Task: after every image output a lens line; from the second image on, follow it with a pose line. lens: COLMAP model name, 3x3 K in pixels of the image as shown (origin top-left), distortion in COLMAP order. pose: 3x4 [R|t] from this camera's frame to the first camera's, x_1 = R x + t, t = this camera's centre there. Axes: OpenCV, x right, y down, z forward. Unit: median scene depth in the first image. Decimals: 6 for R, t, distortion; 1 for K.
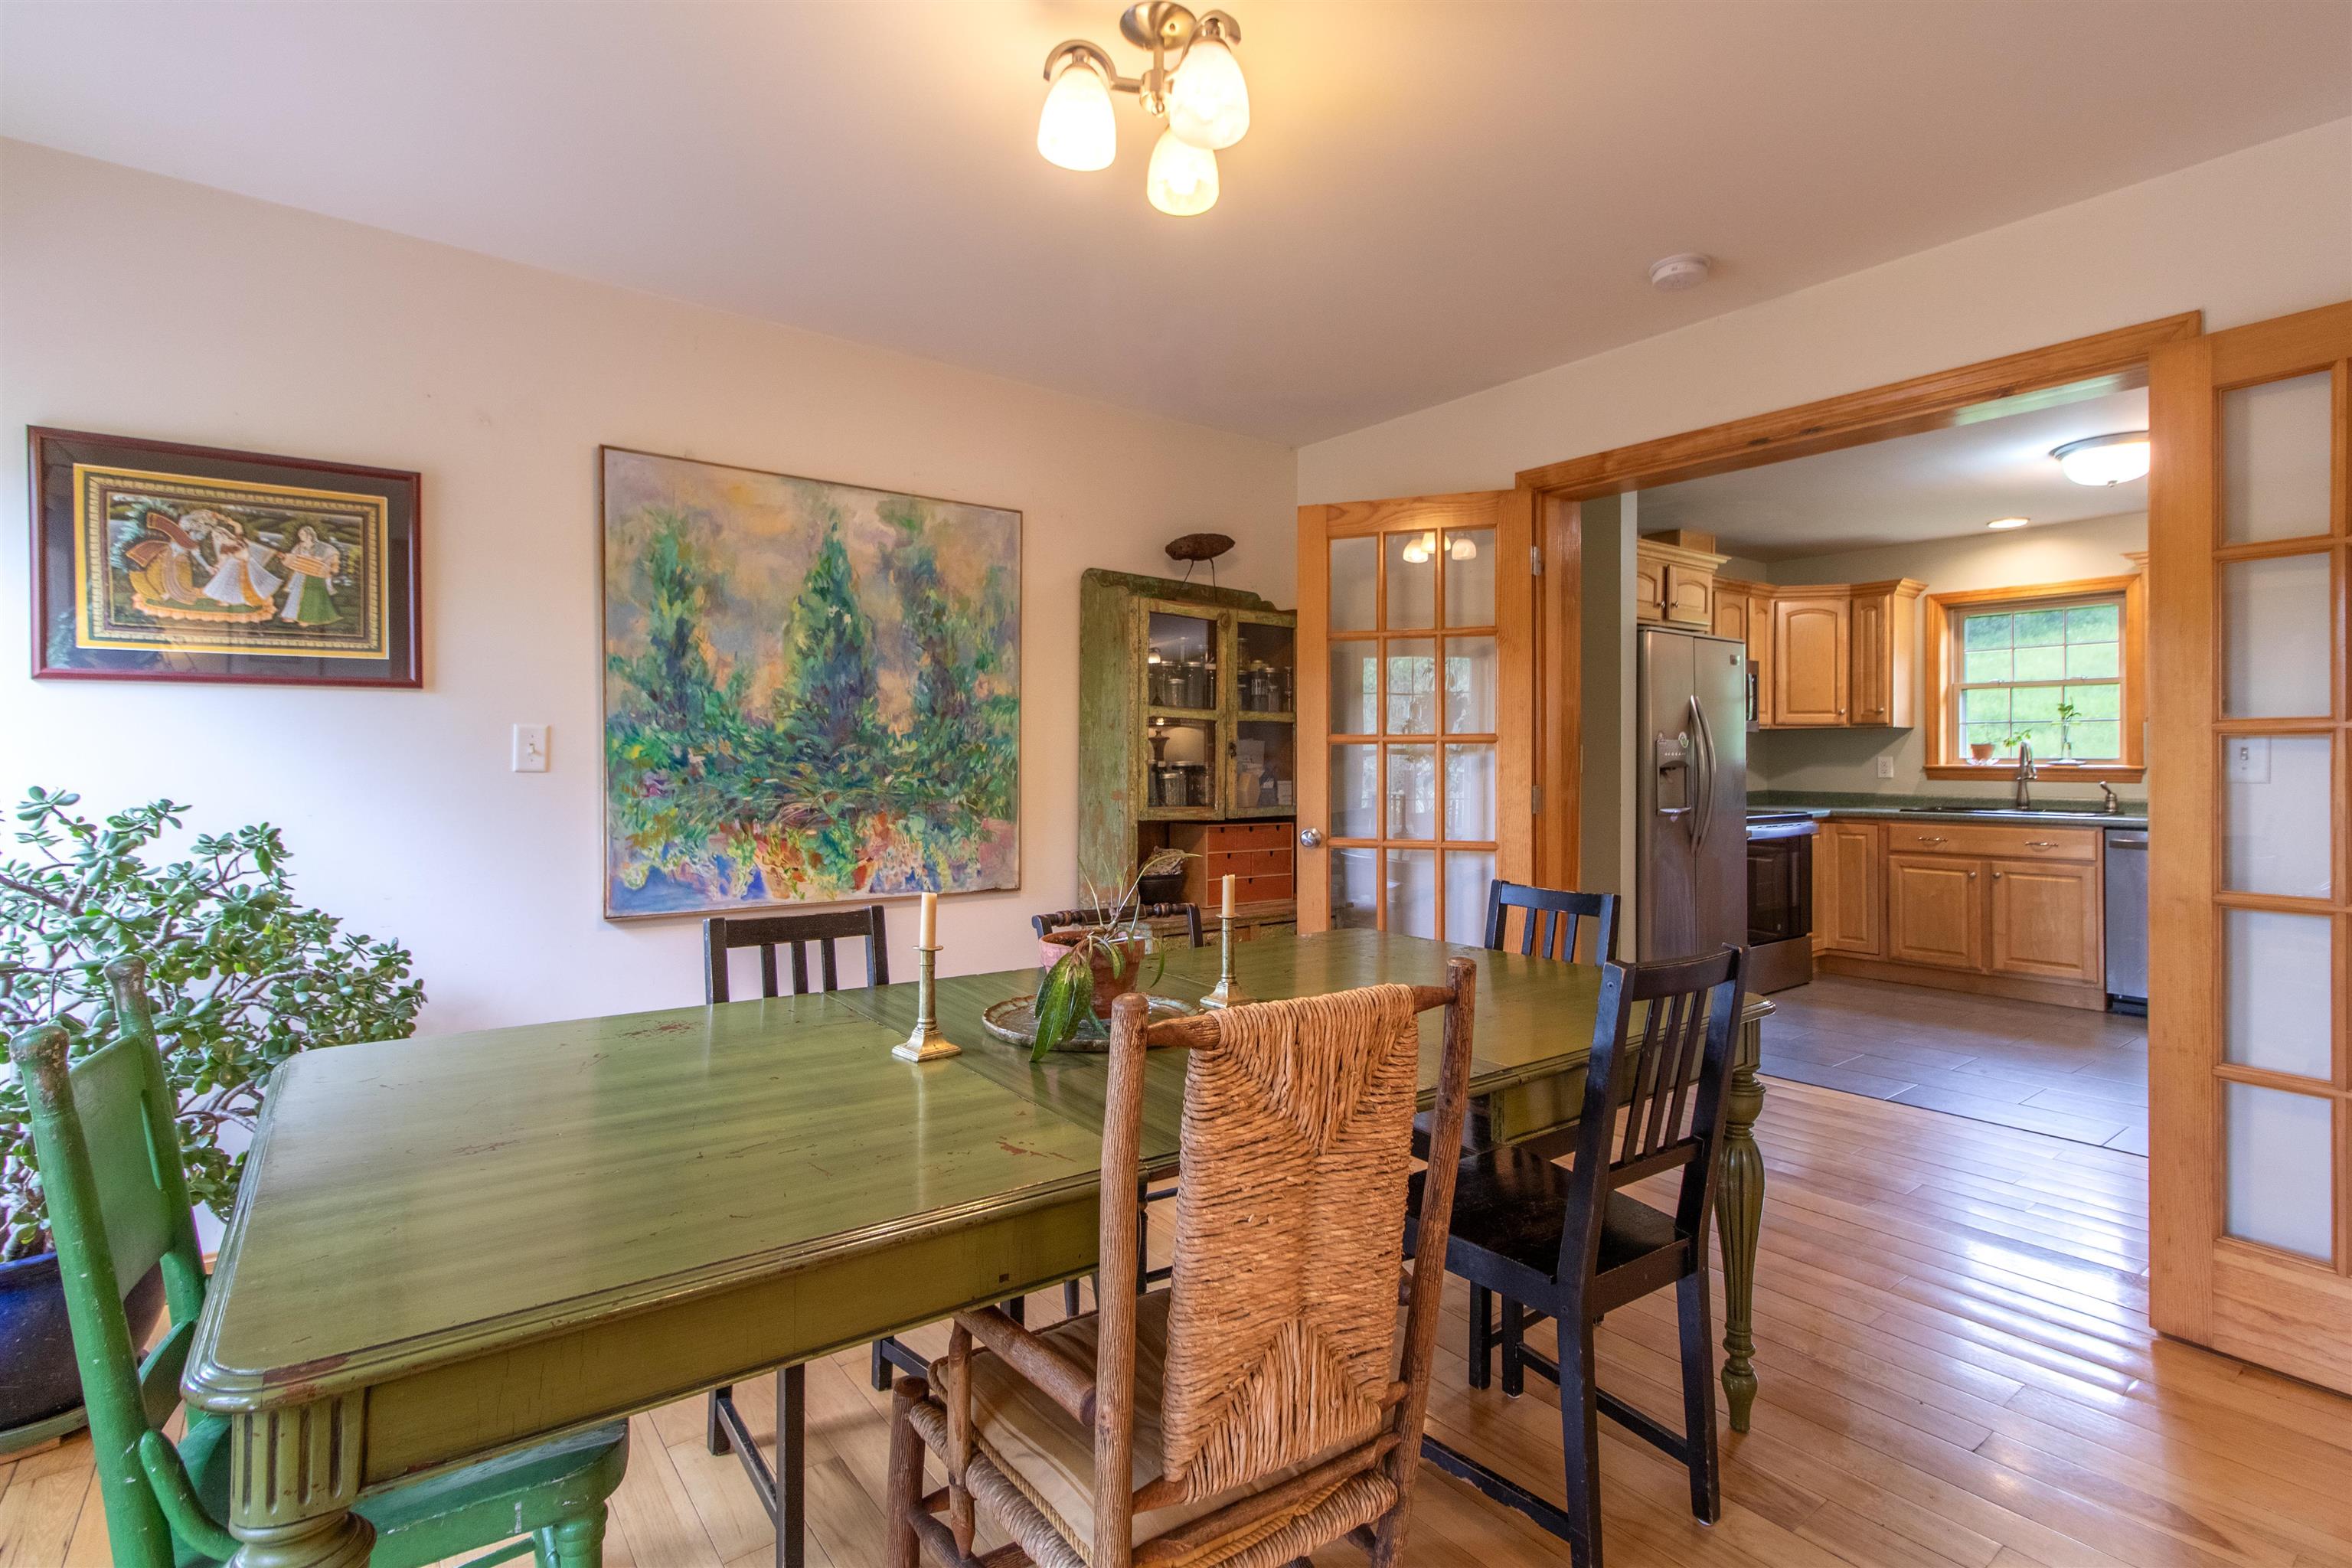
lens RADIAL K [[1099.4, 0, 1188.8], [0, 1099.4, 764.6], [0, 0, 1]] dist [-0.002766, -0.000730]
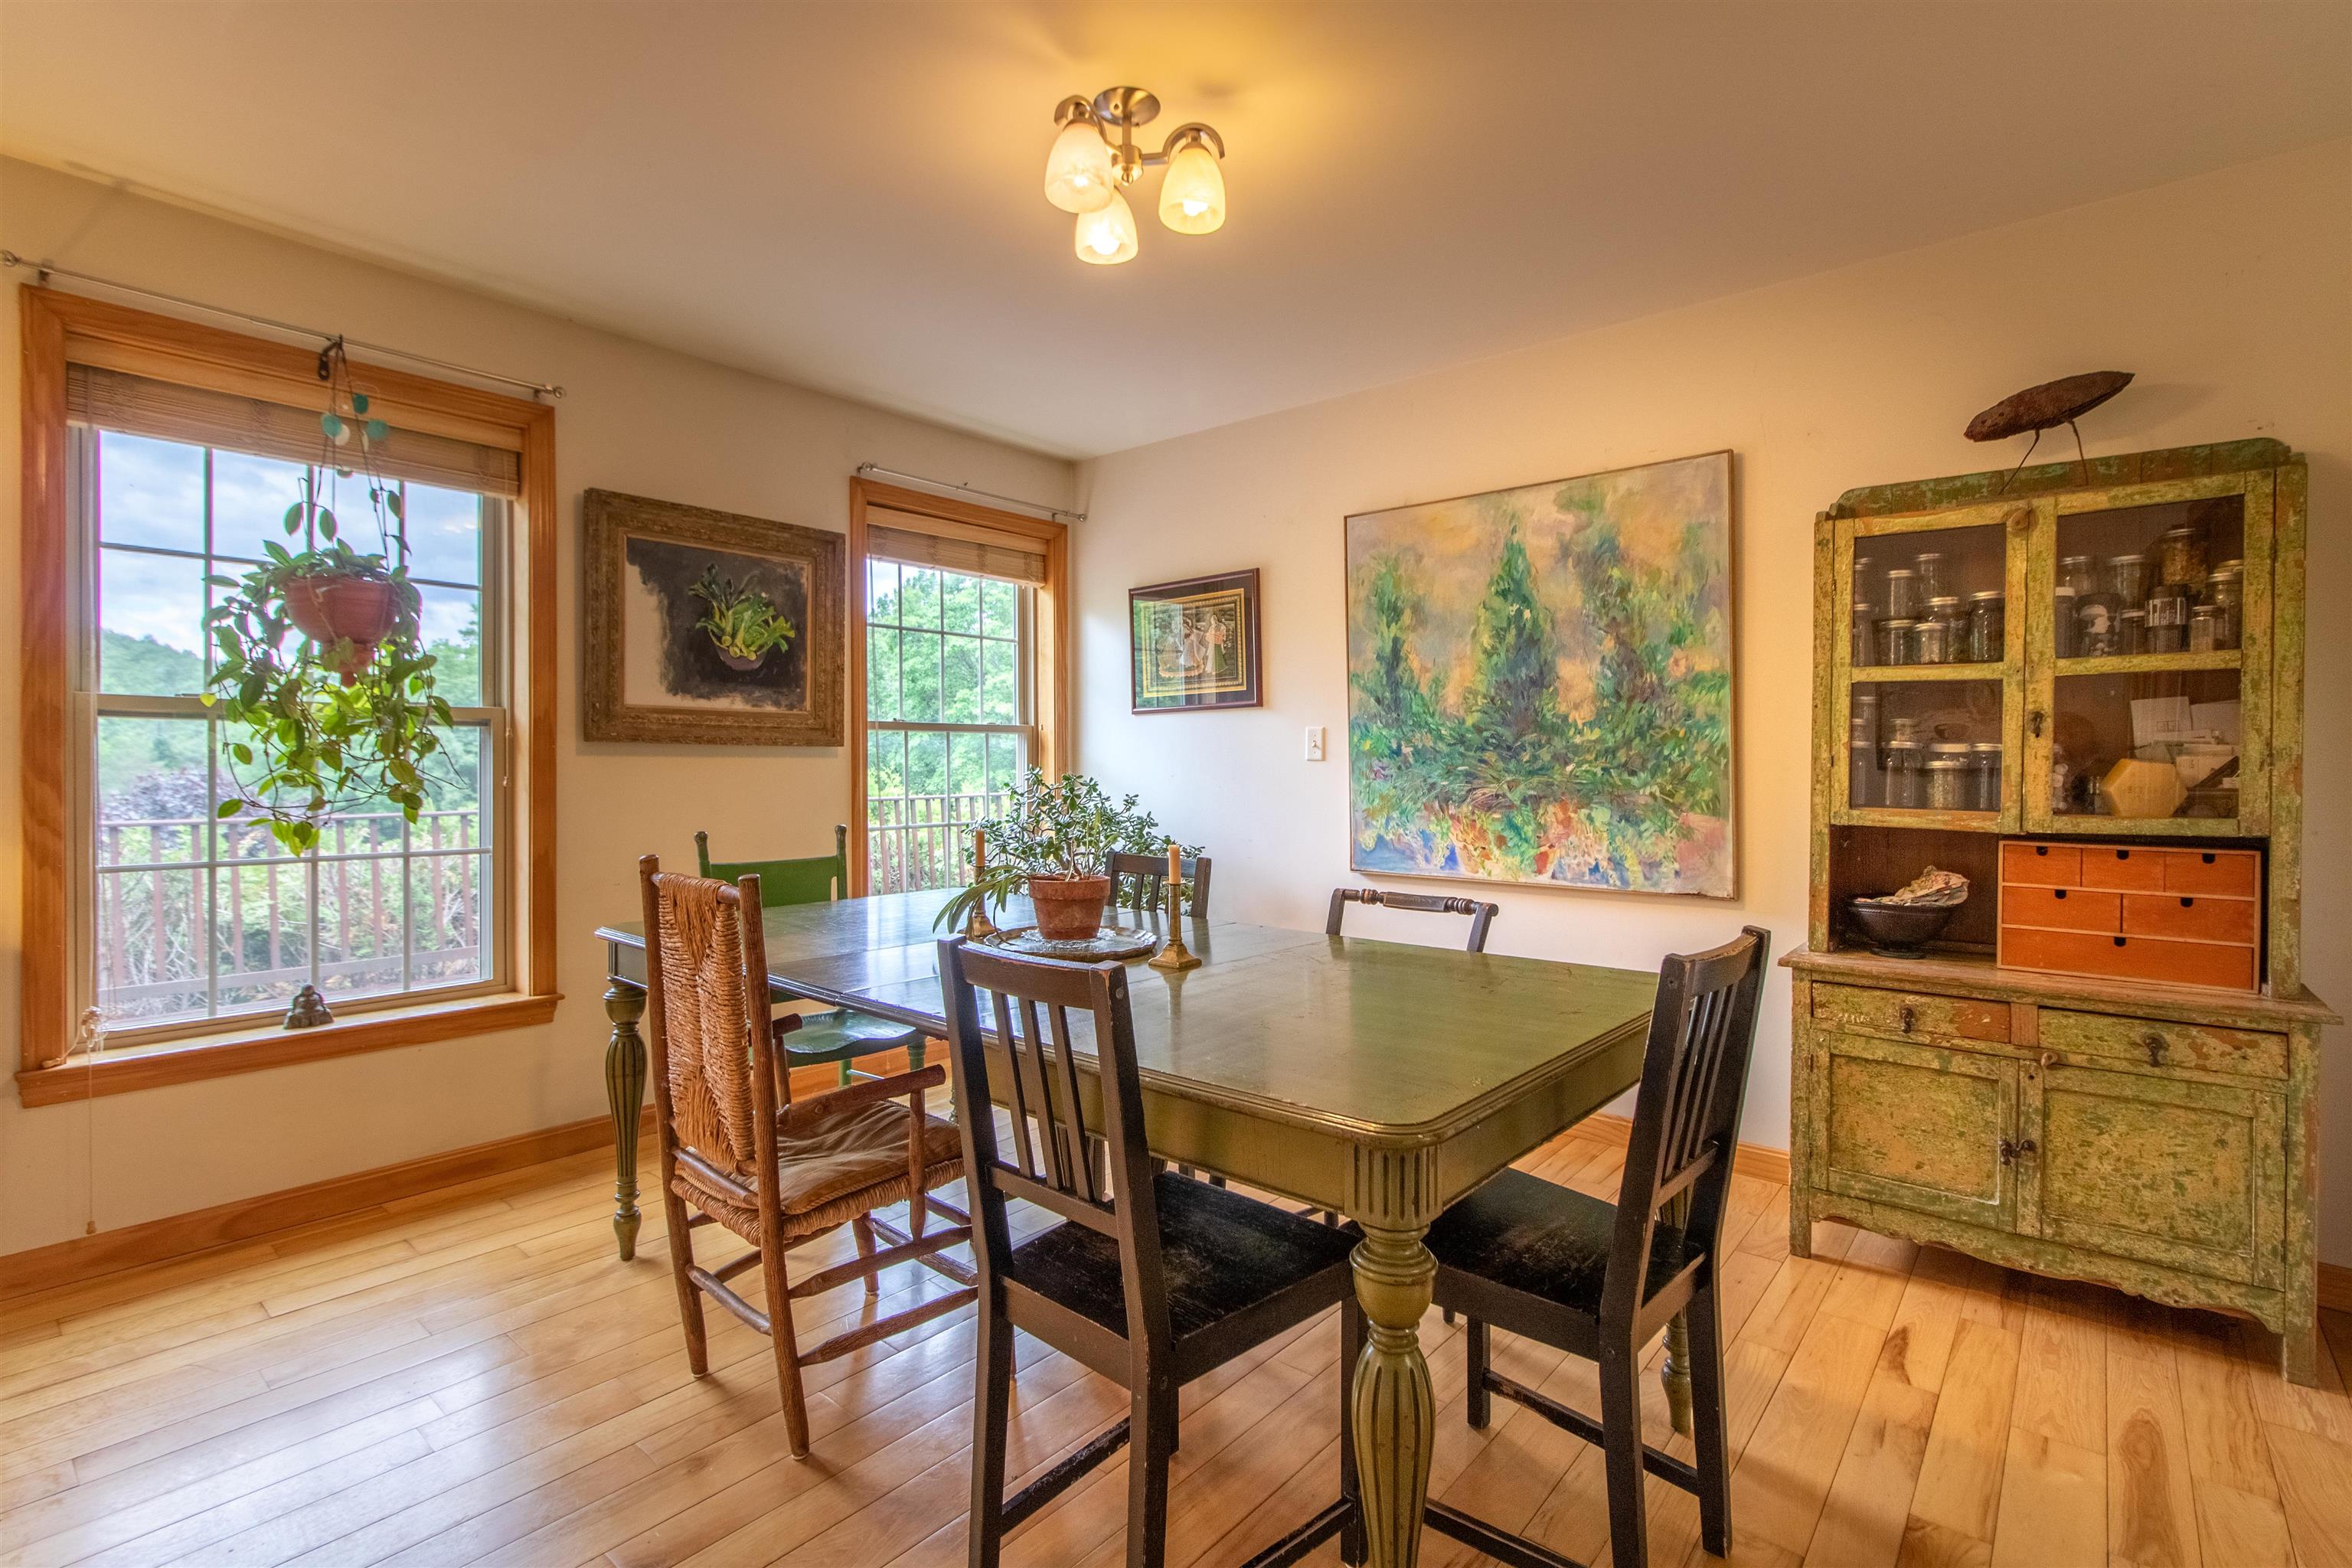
lens RADIAL K [[1099.4, 0, 1175.5], [0, 1099.4, 783.3], [0, 0, 1]] dist [-0.002766, -0.000730]
pose [[0.206510, 0.011146, -0.978381, 0.643500], [-0.003222, 0.999937, 0.010711, 0.018355], [0.978439, 0.000941, 0.206533, 0.453627]]
